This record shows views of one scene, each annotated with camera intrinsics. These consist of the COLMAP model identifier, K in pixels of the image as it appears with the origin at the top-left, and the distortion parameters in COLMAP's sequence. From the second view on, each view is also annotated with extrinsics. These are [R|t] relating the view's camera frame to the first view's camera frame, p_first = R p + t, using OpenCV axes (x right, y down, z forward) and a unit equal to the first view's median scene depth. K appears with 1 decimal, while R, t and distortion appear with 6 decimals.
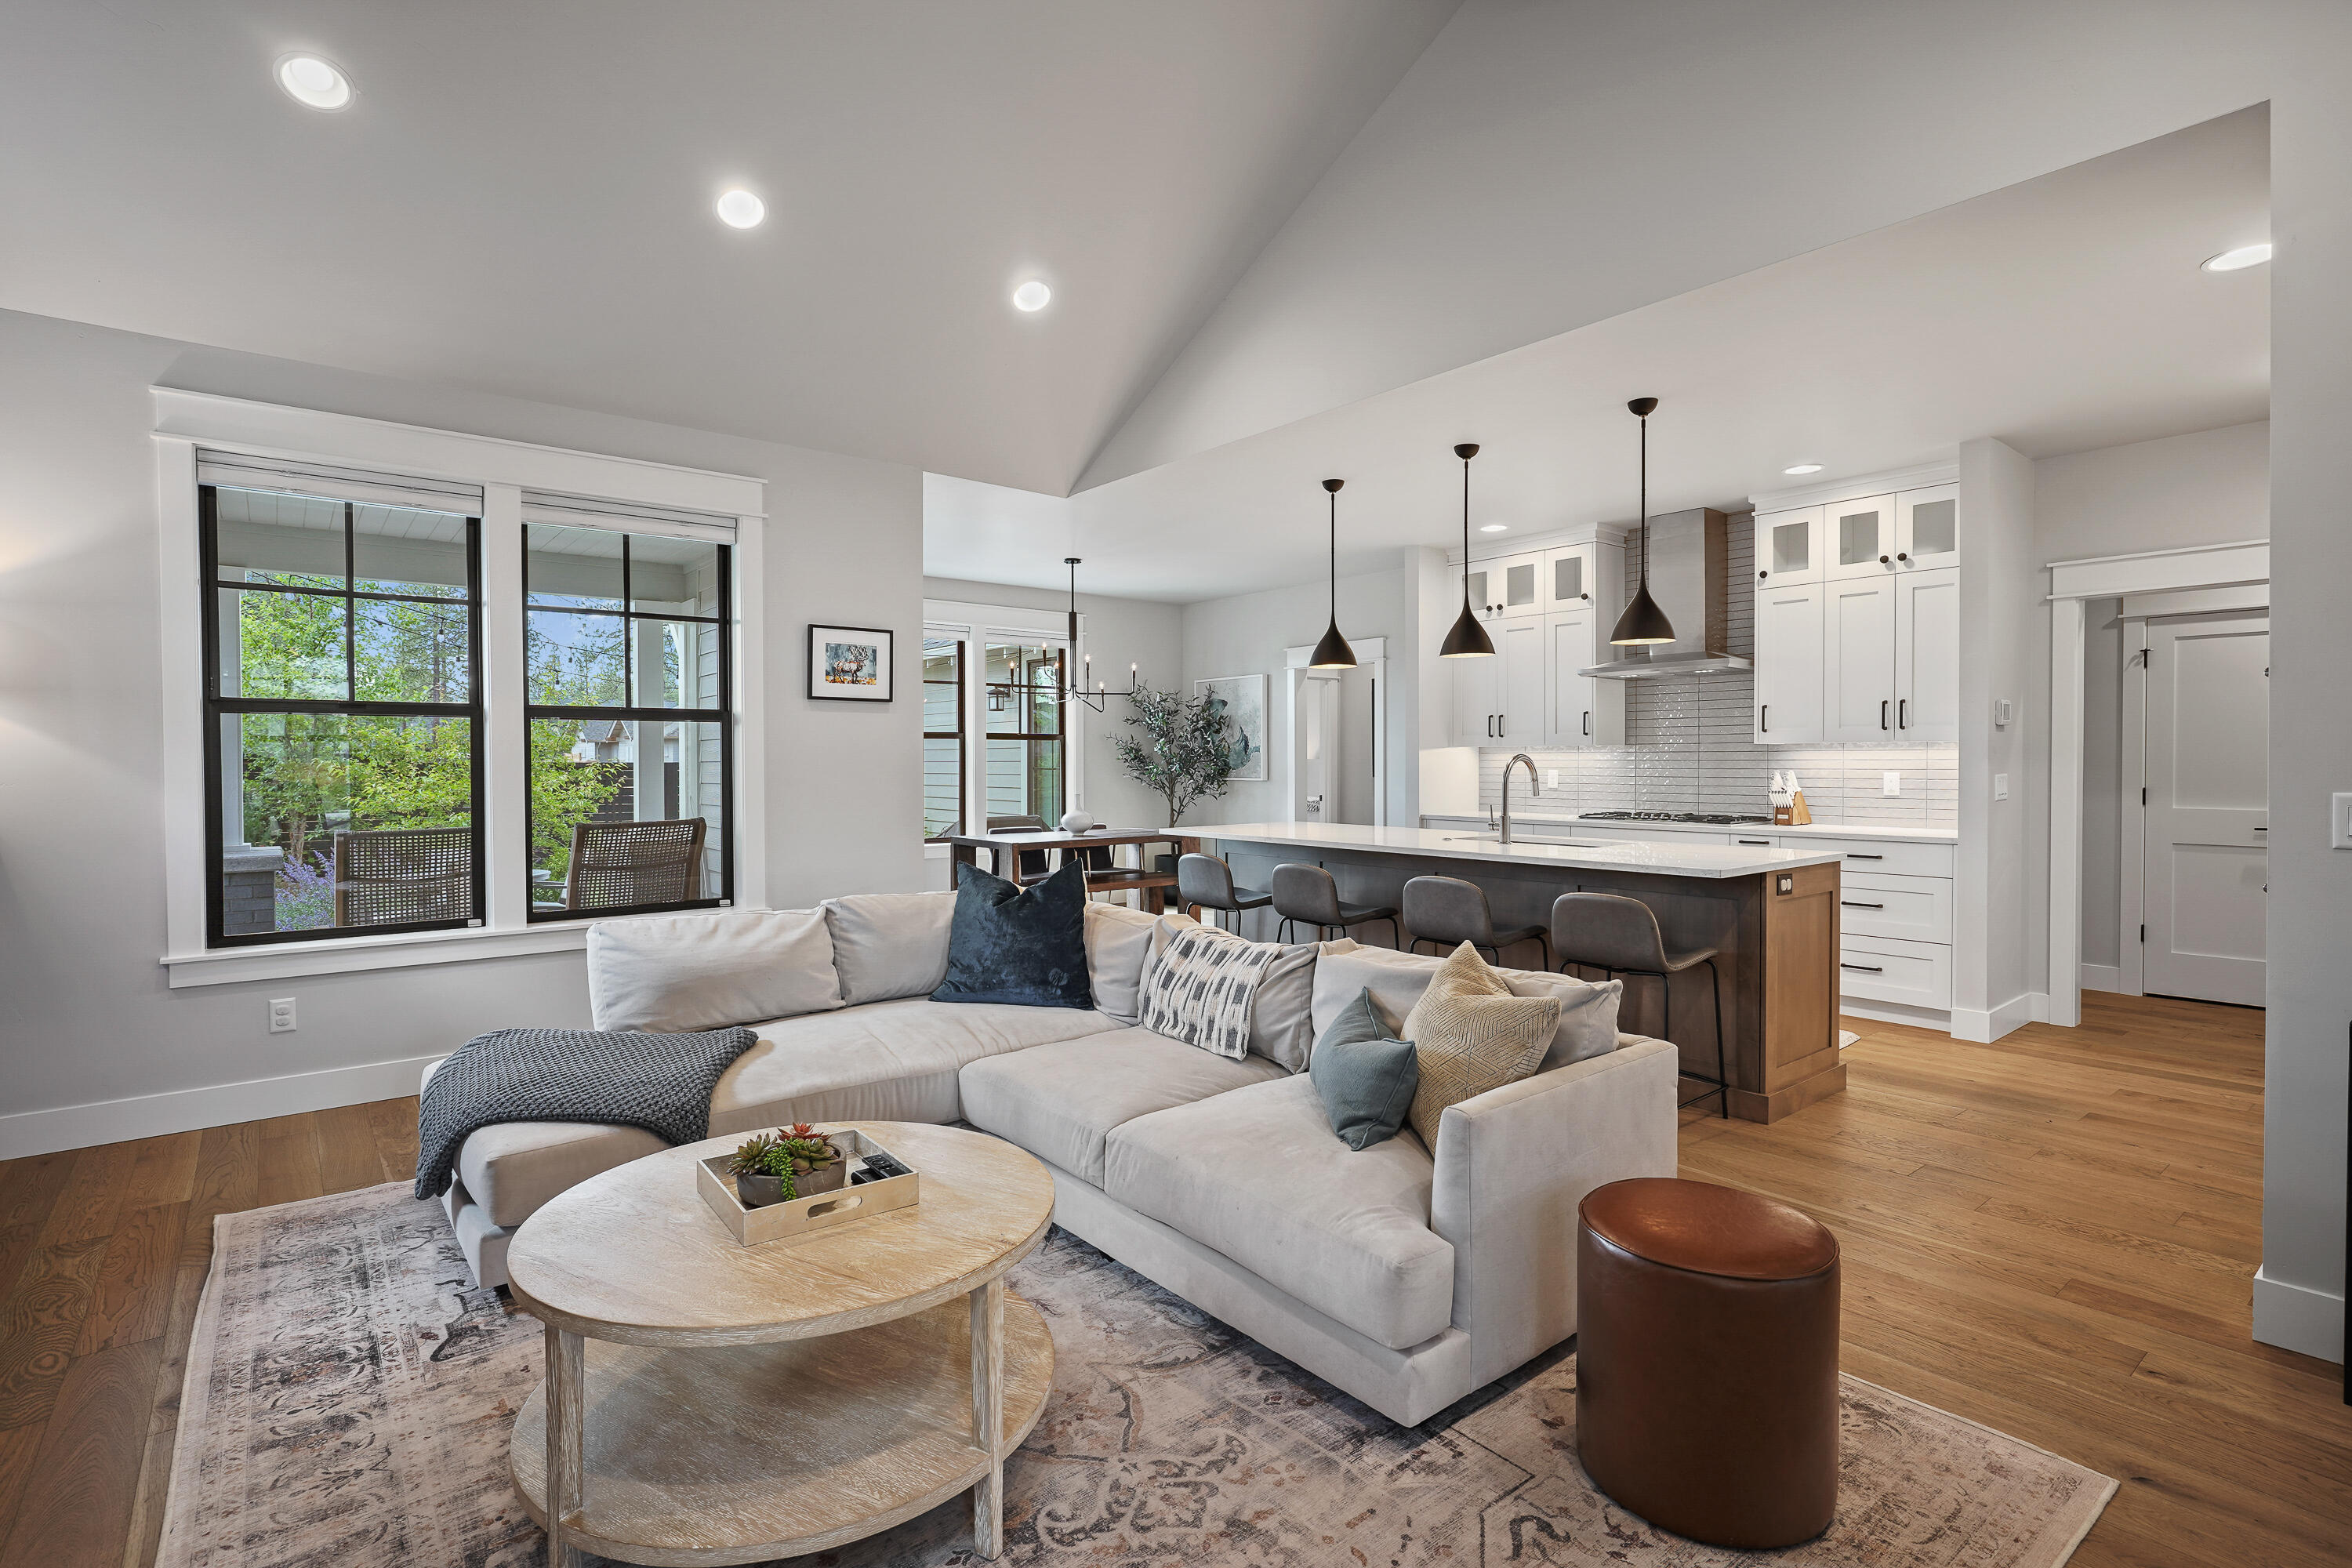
lens RADIAL K [[1123.7, 0, 1161.2], [0, 1123.7, 778.9], [0, 0, 1]] dist [-0.009681, 0.004311]
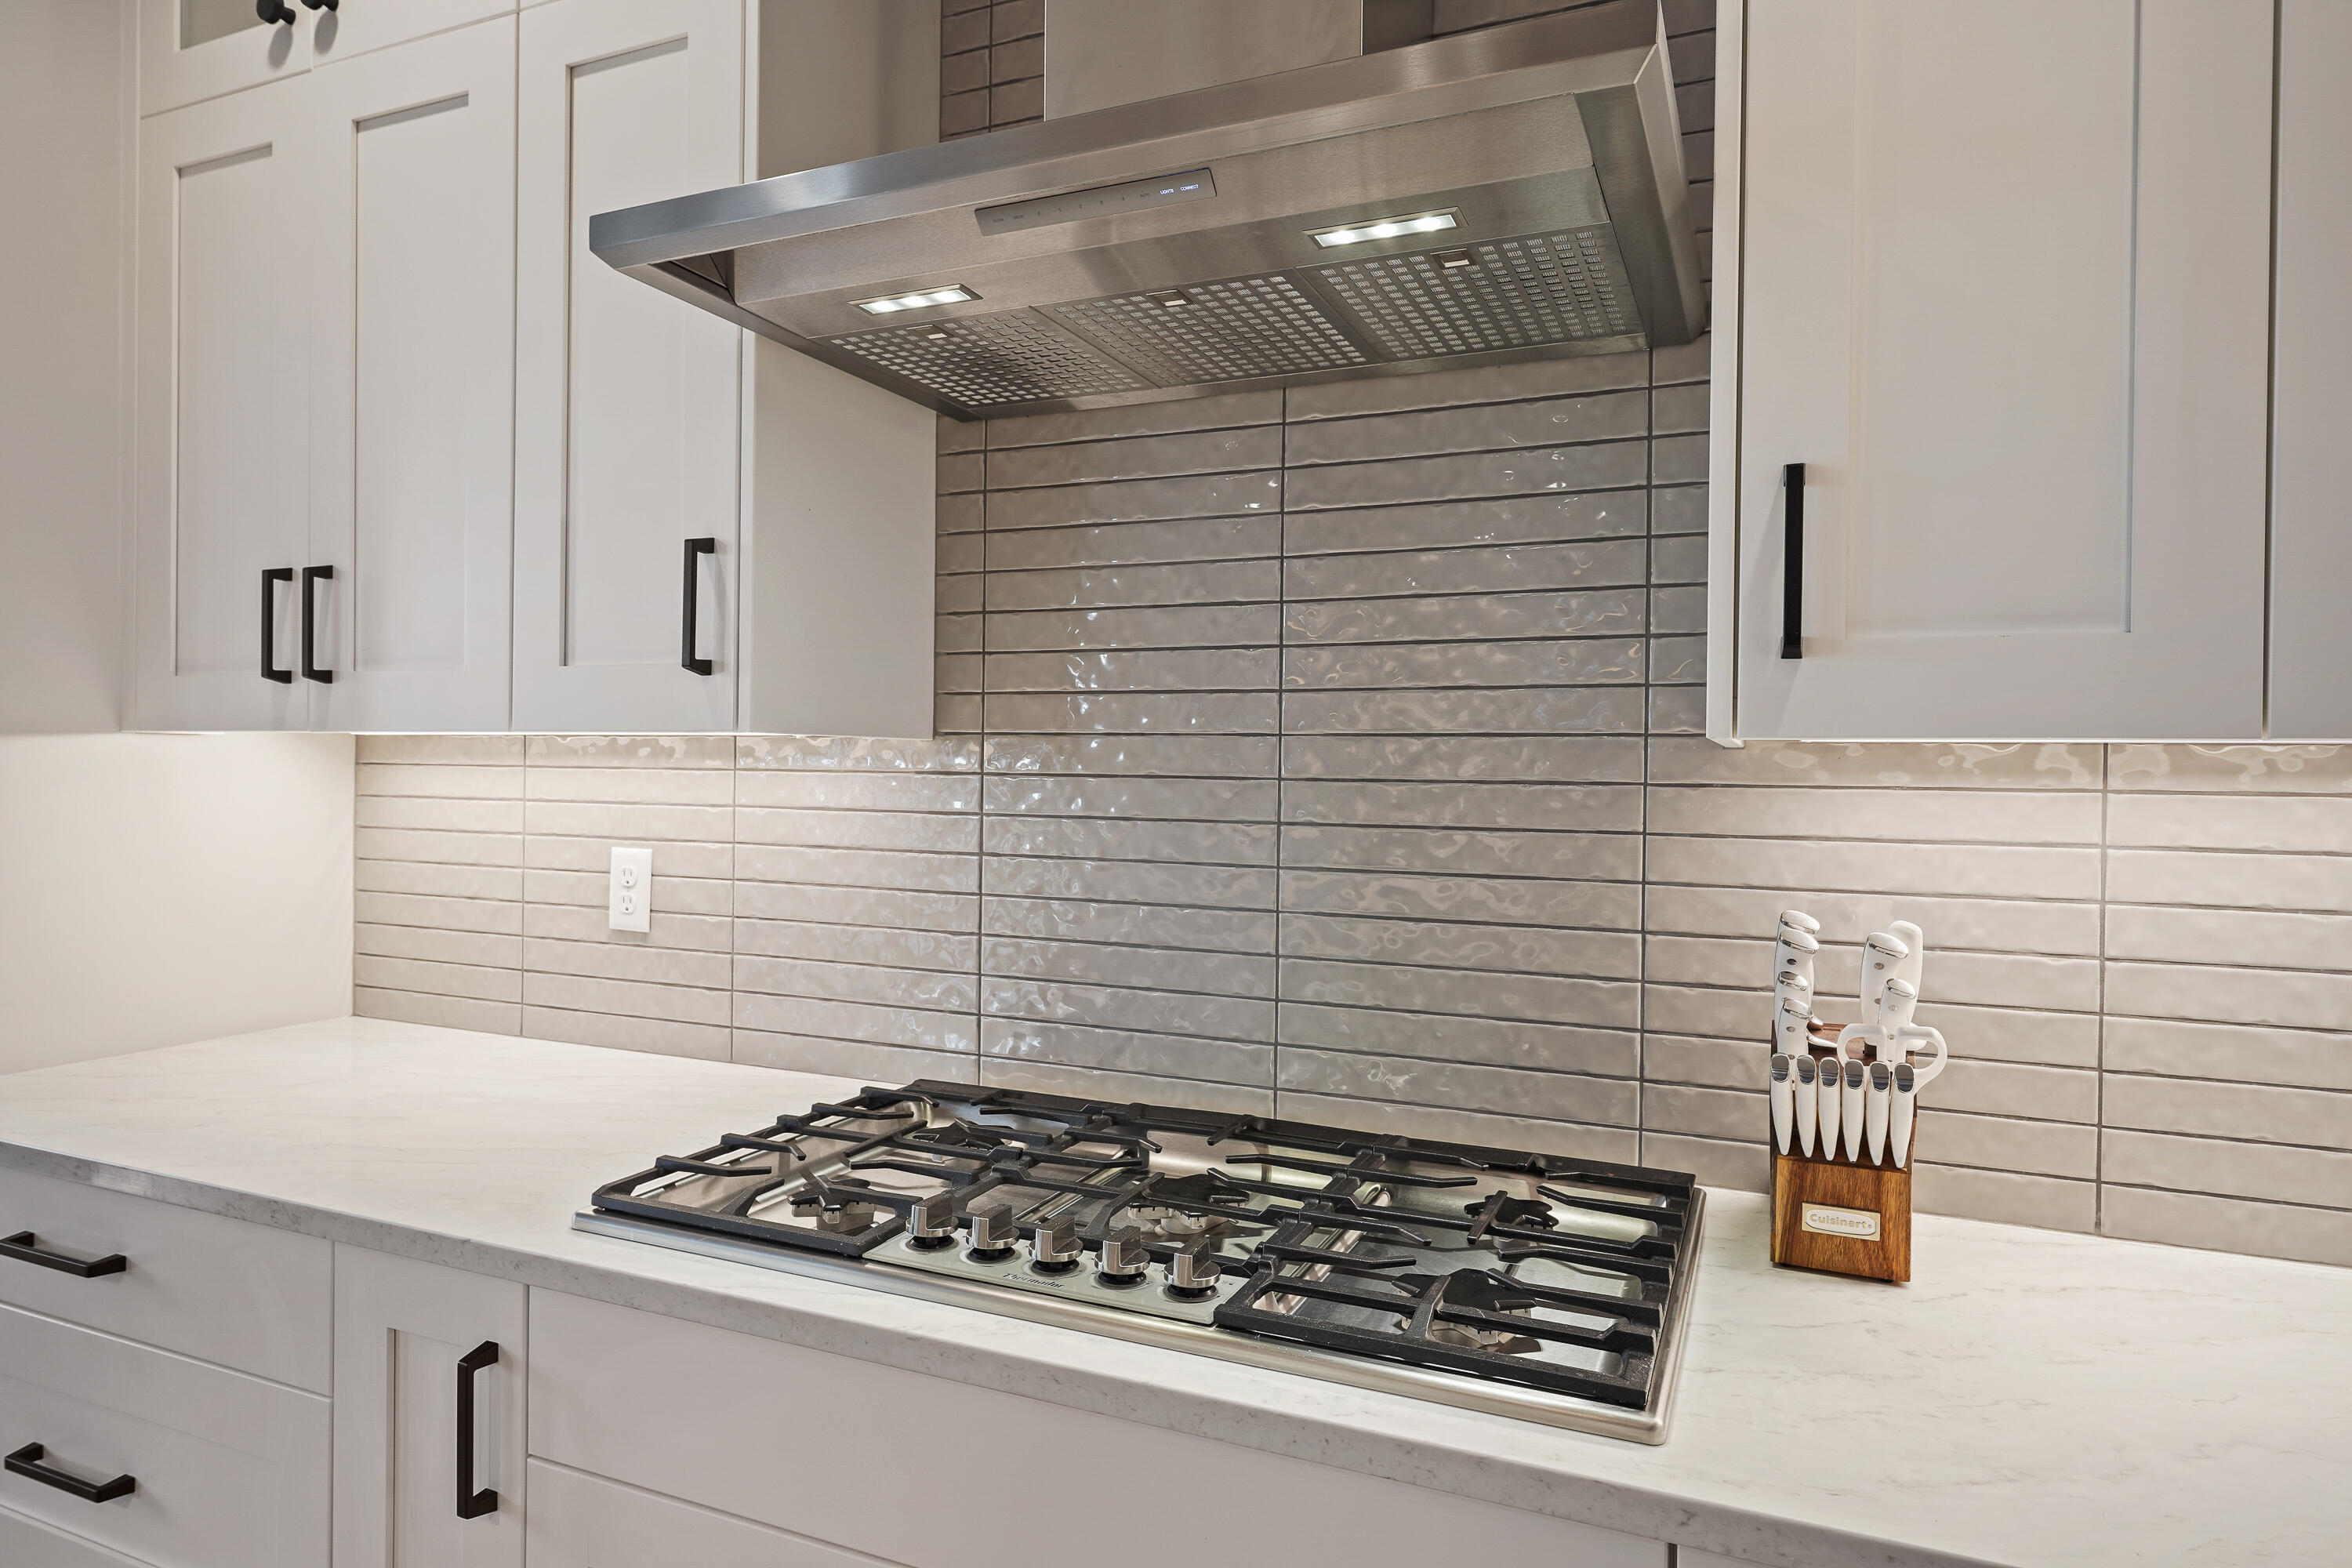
lens RADIAL K [[1392.3, 0, 1175.4], [0, 1392.3, 777.8], [0, 0, 1]] dist [0.000757, 0.000085]
pose [[0.880057, 0.011143, 0.474737, 0.154729], [-0.007521, 0.999926, -0.009528, -0.009652], [-0.474809, 0.004814, 0.880076, 0.352317]]
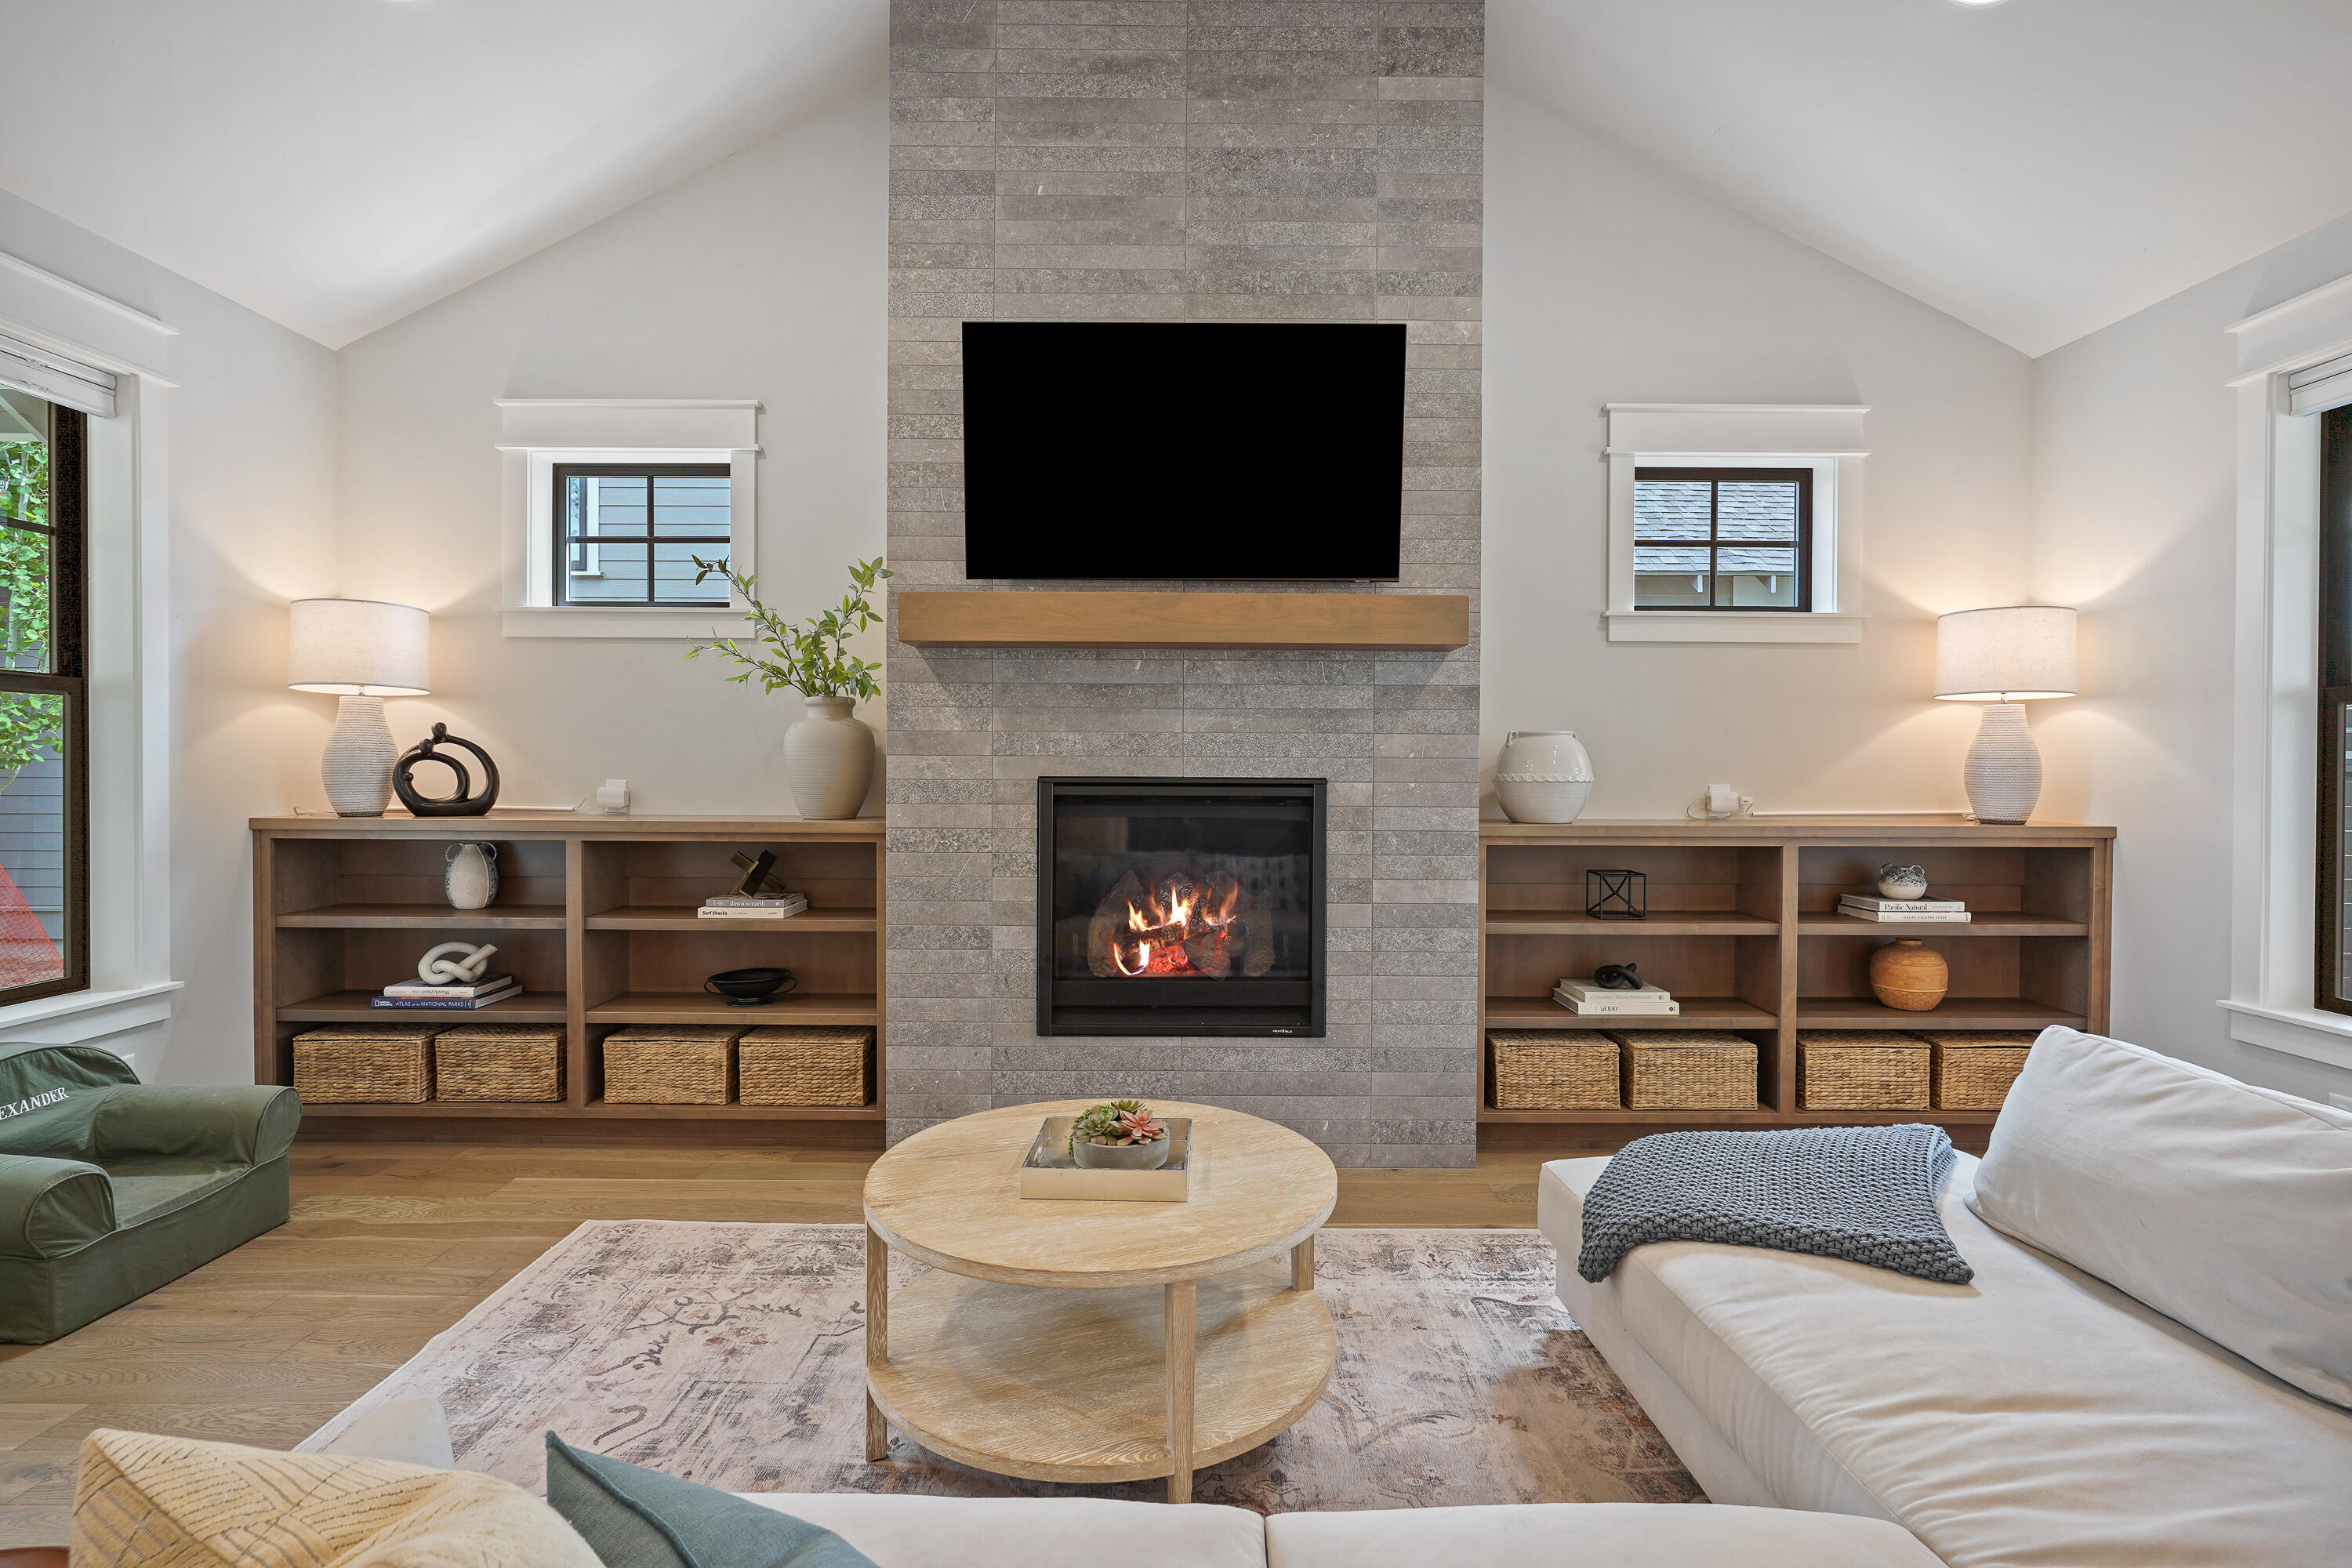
lens RADIAL K [[1123.7, 0, 1180.5], [0, 1123.7, 781.7], [0, 0, 1]] dist [-0.009681, 0.004311]
pose [[-0.609917, 0.012682, -0.792364, 0.271885], [-0.016825, 0.999439, 0.028948, -0.017228], [0.792287, 0.030988, -0.609361, 0.936873]]
